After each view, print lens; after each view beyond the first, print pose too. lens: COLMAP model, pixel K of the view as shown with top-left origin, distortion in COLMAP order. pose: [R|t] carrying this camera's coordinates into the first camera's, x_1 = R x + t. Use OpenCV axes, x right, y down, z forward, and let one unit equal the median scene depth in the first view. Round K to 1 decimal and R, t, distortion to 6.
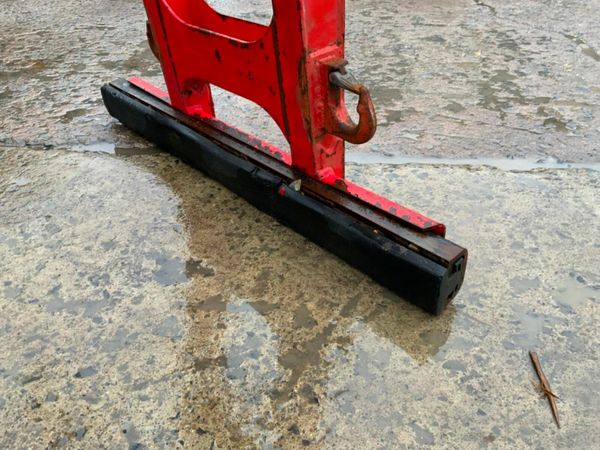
lens RADIAL K [[508.9, 0, 300.0], [0, 508.9, 225.0], [0, 0, 1]] dist [-0.006200, -0.003897]
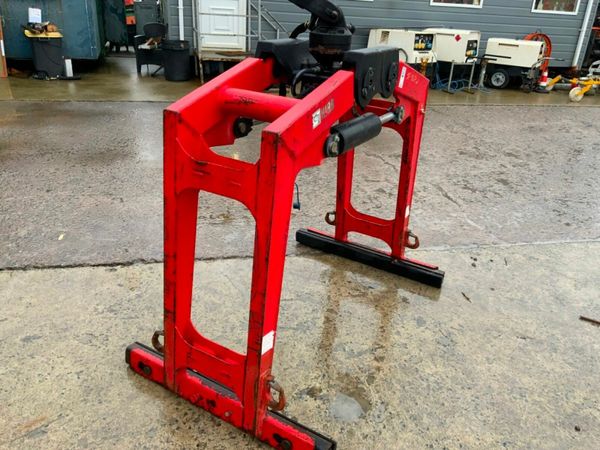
lens RADIAL K [[508.9, 0, 300.0], [0, 508.9, 225.0], [0, 0, 1]] dist [-0.006200, -0.003897]
pose [[0.957718, -0.067116, 0.279771, -1.689567], [0.108034, 0.985144, -0.133492, 0.084815], [-0.266656, 0.158073, 0.950741, -2.365464]]
